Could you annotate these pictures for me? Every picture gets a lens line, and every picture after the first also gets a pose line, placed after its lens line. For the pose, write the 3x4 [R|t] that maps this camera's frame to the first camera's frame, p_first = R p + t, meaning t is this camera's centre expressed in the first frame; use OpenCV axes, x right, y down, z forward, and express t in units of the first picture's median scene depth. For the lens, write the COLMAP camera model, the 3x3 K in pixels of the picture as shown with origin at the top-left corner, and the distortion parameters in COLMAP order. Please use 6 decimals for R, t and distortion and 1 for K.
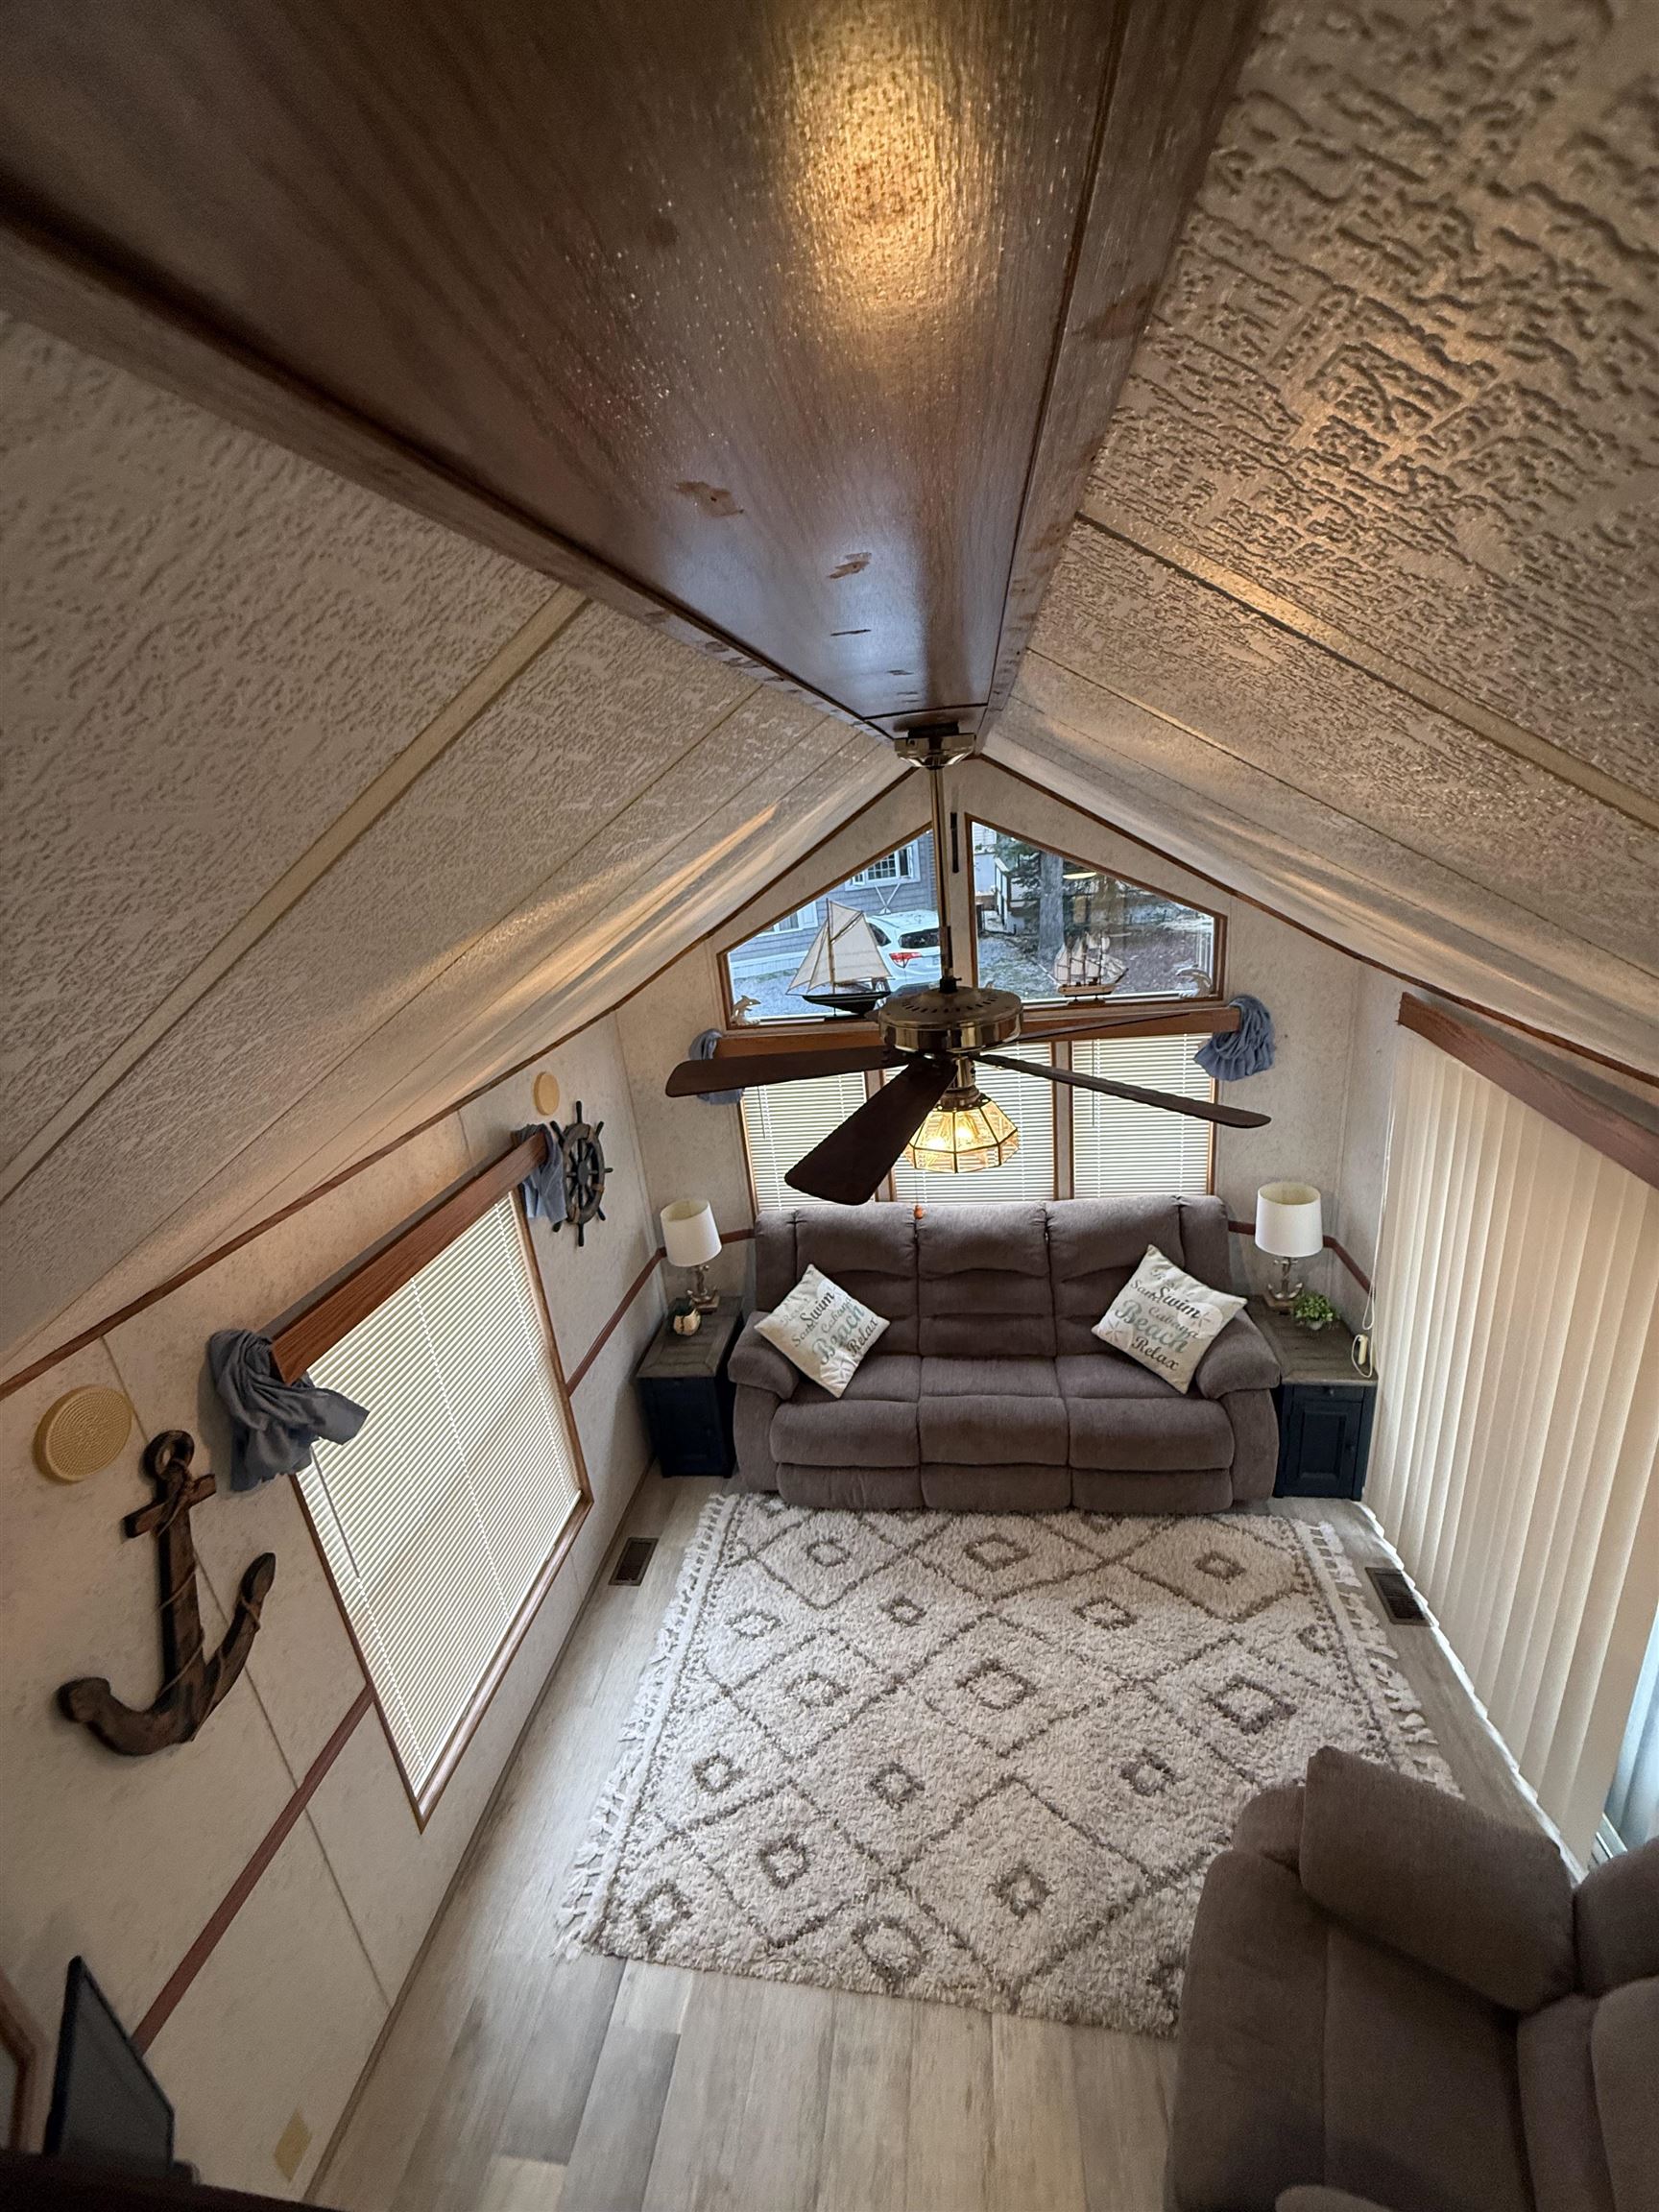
lens RADIAL K [[898.4, 0, 825.0], [0, 898.4, 1112.9], [0, 0, 1]] dist [0.000169, 0.000099]
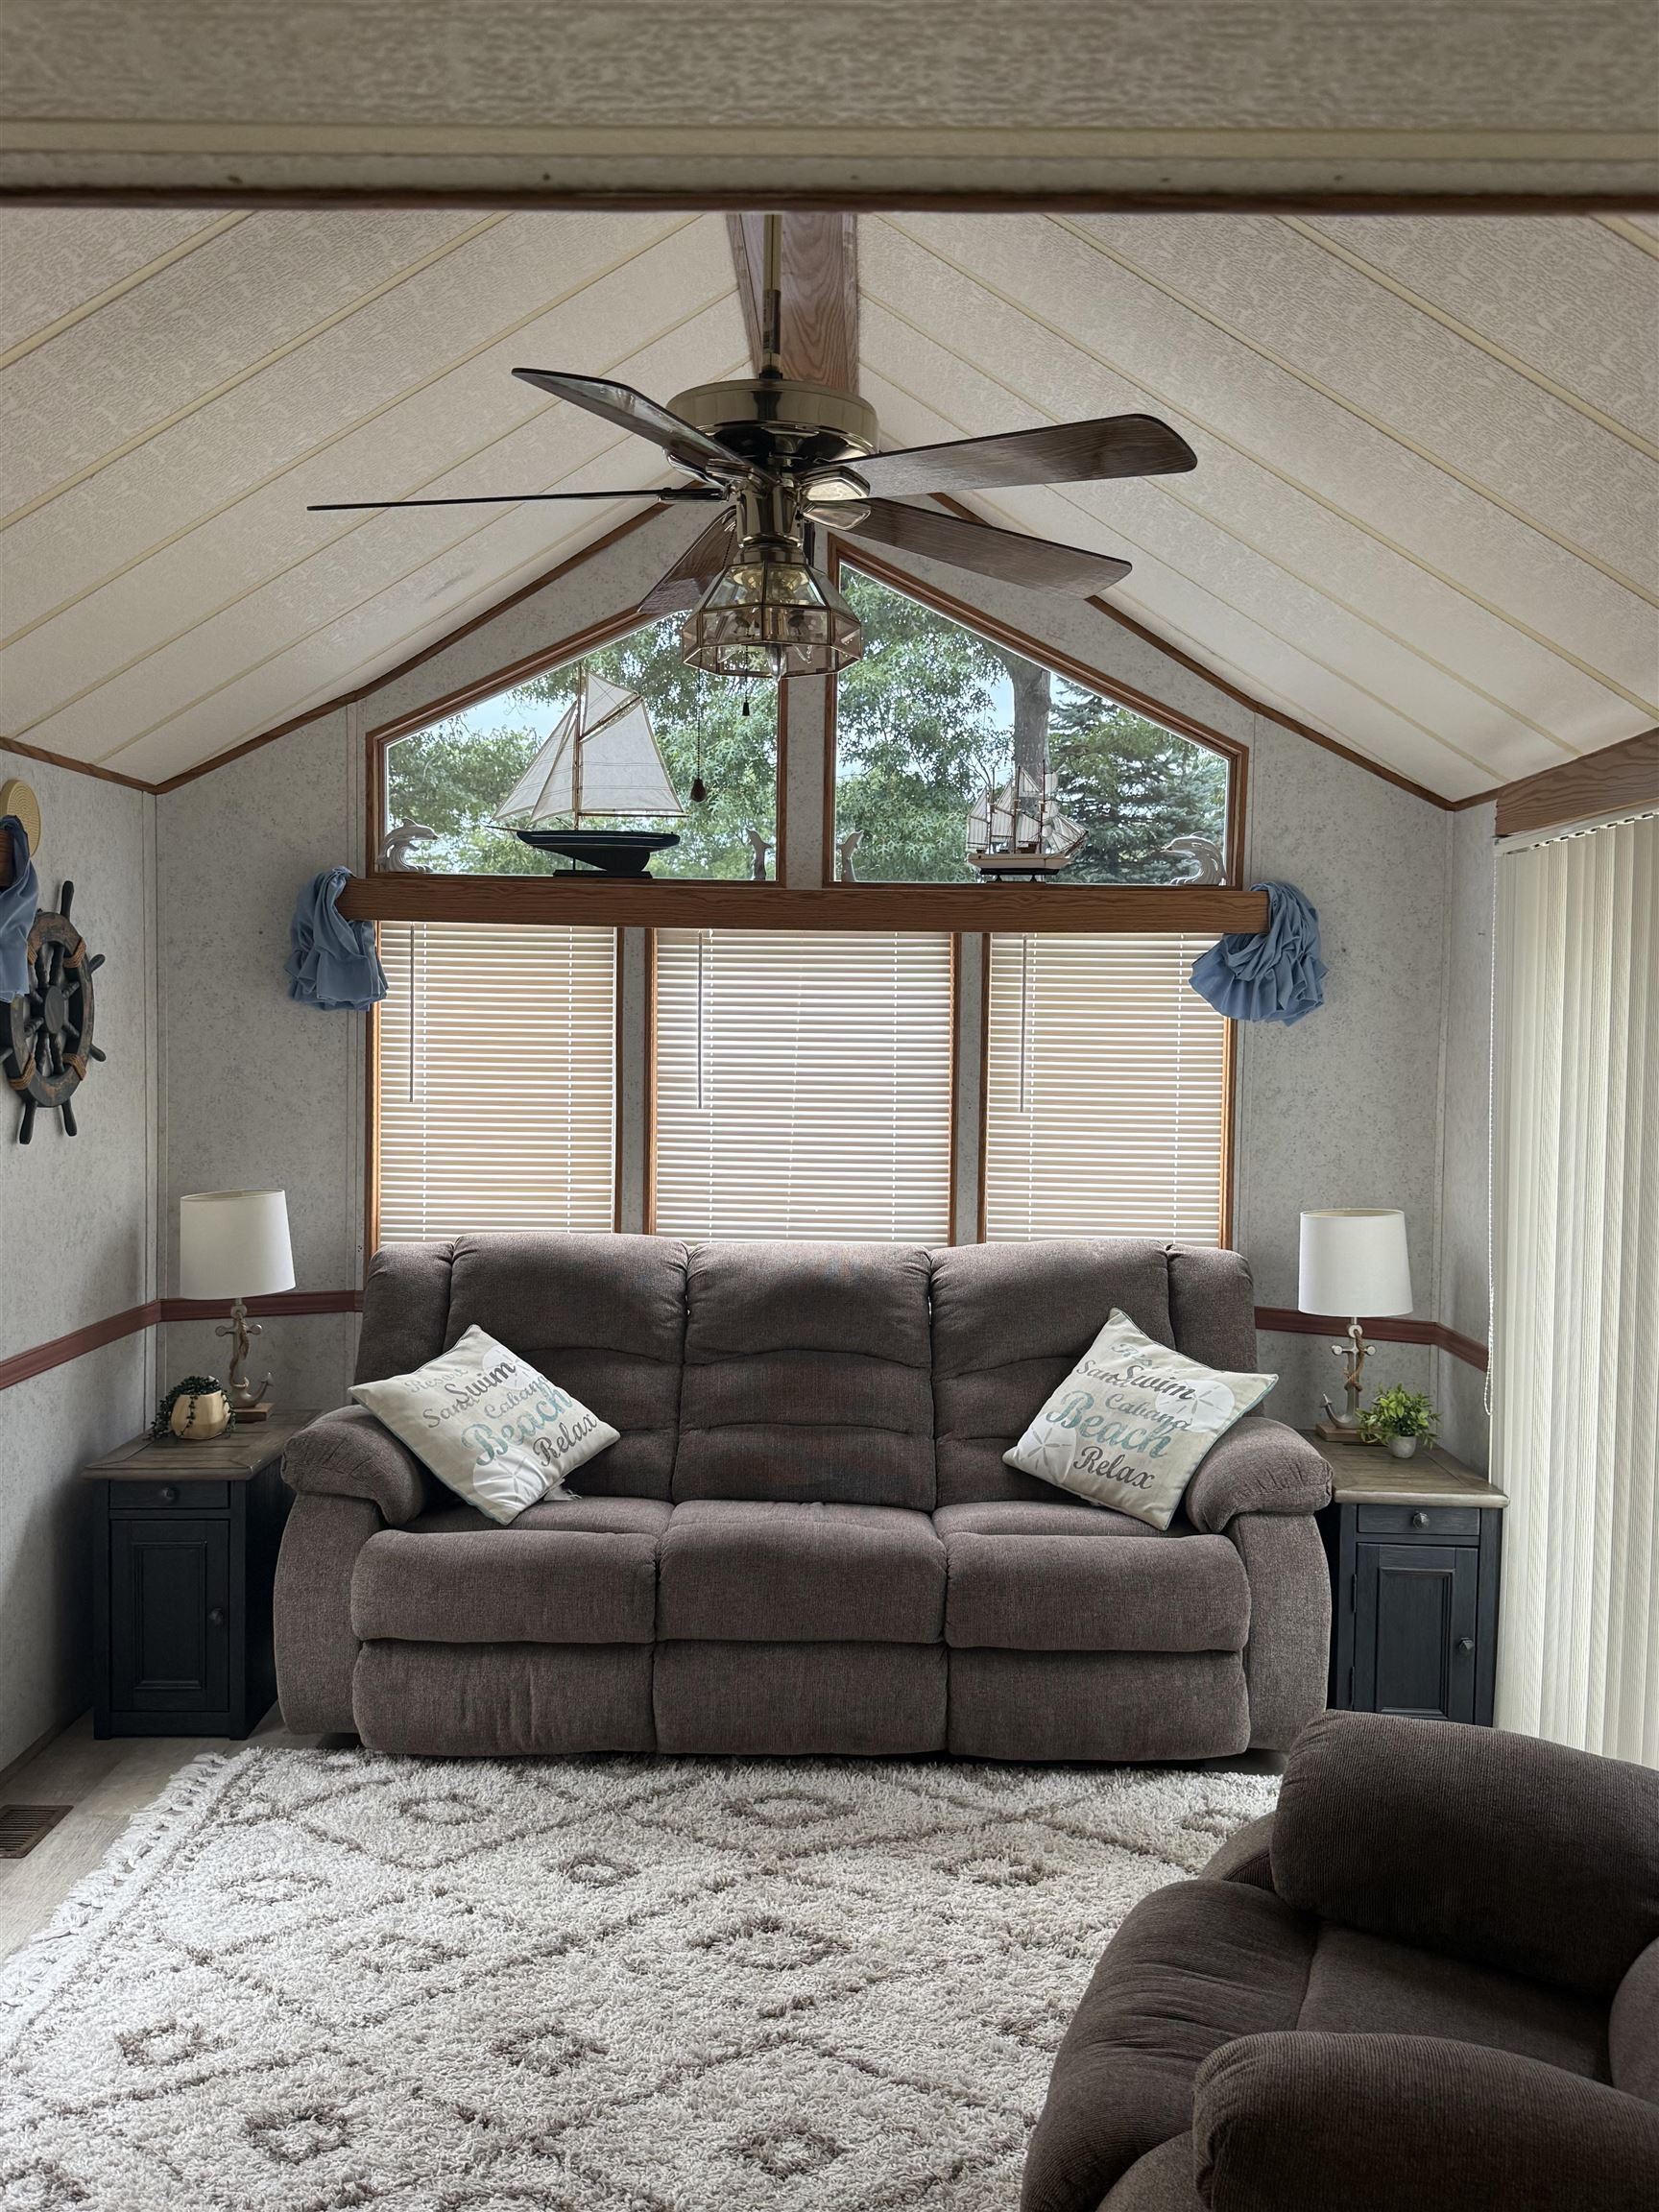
lens RADIAL K [[1944.5, 0, 829.5], [0, 1944.5, 1106.0], [0, 0, 1]] dist [0.217446, -0.452071]
pose [[0.984837, 0.107808, 0.135917, 0.019877], [-0.064248, 0.954412, -0.291497, 0.416028], [-0.161147, 0.278344, 0.946866, -0.135805]]
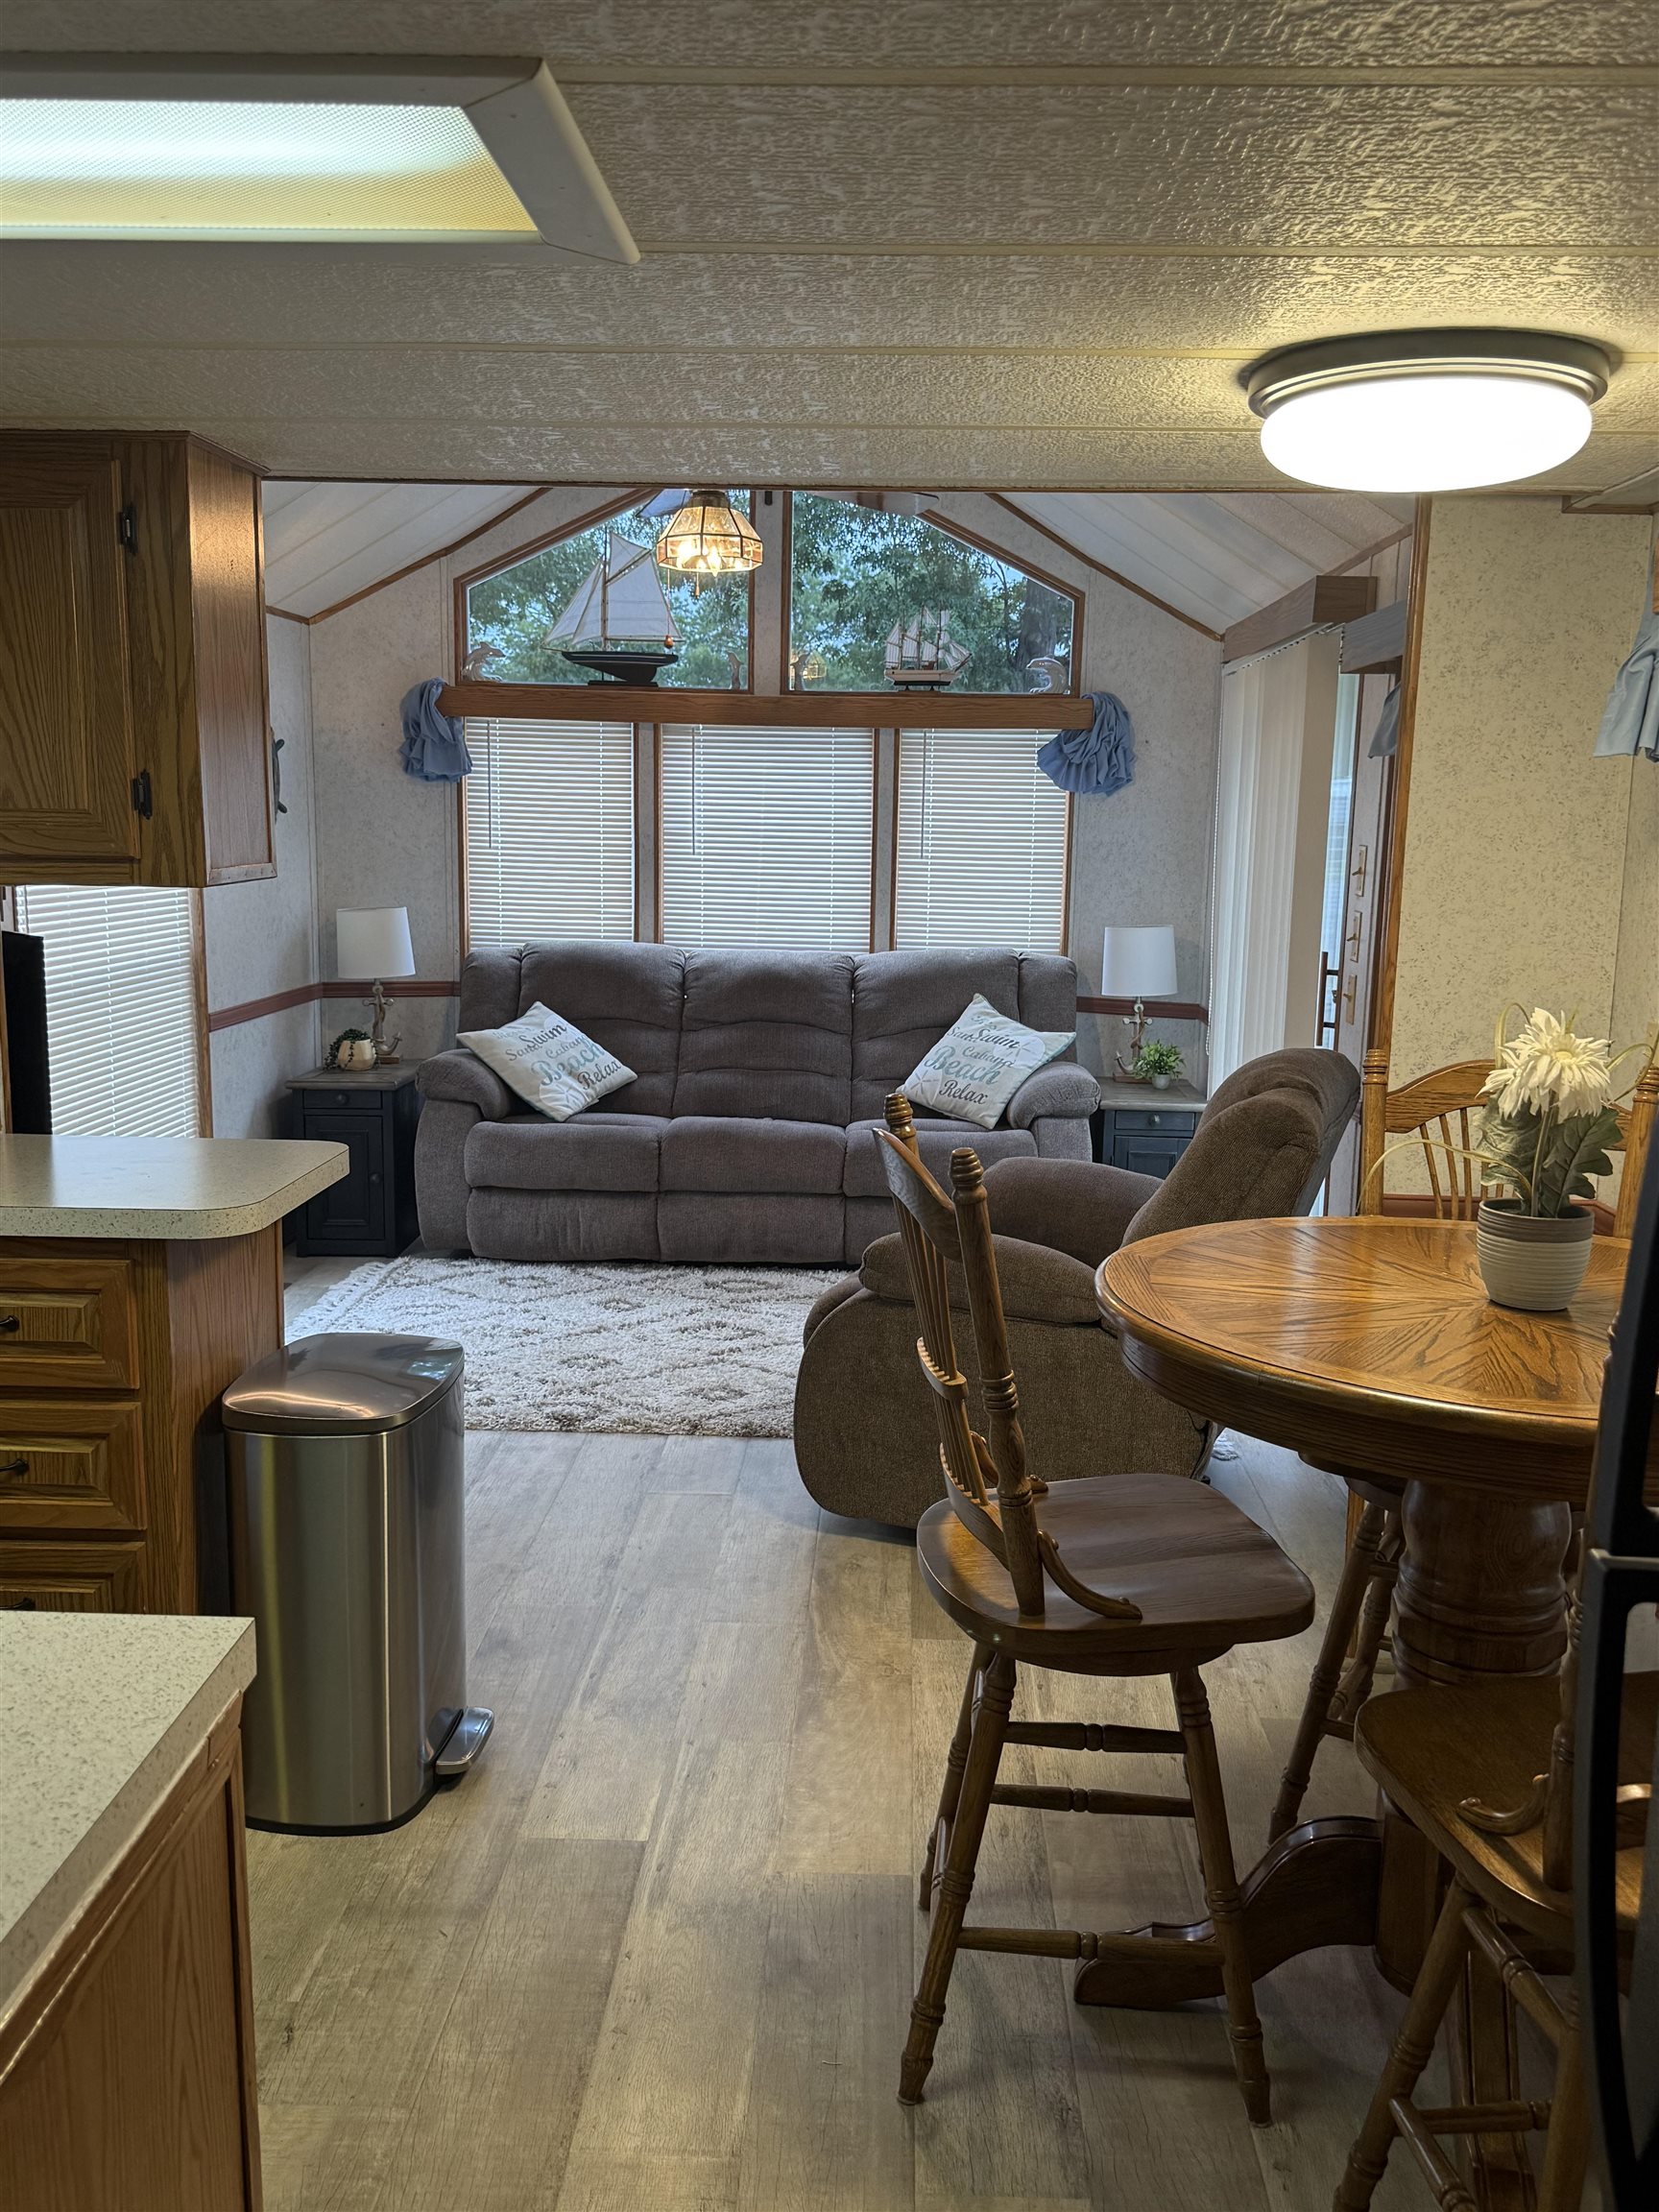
lens RADIAL K [[1944.5, 0, 829.5], [0, 1944.5, 1106.0], [0, 0, 1]] dist [0.217446, -0.452071]
pose [[0.987282, 0.101264, 0.122557, 0.037242], [-0.077047, 0.979082, -0.188316, 0.620330], [-0.139063, 0.176478, 0.974432, -0.680121]]
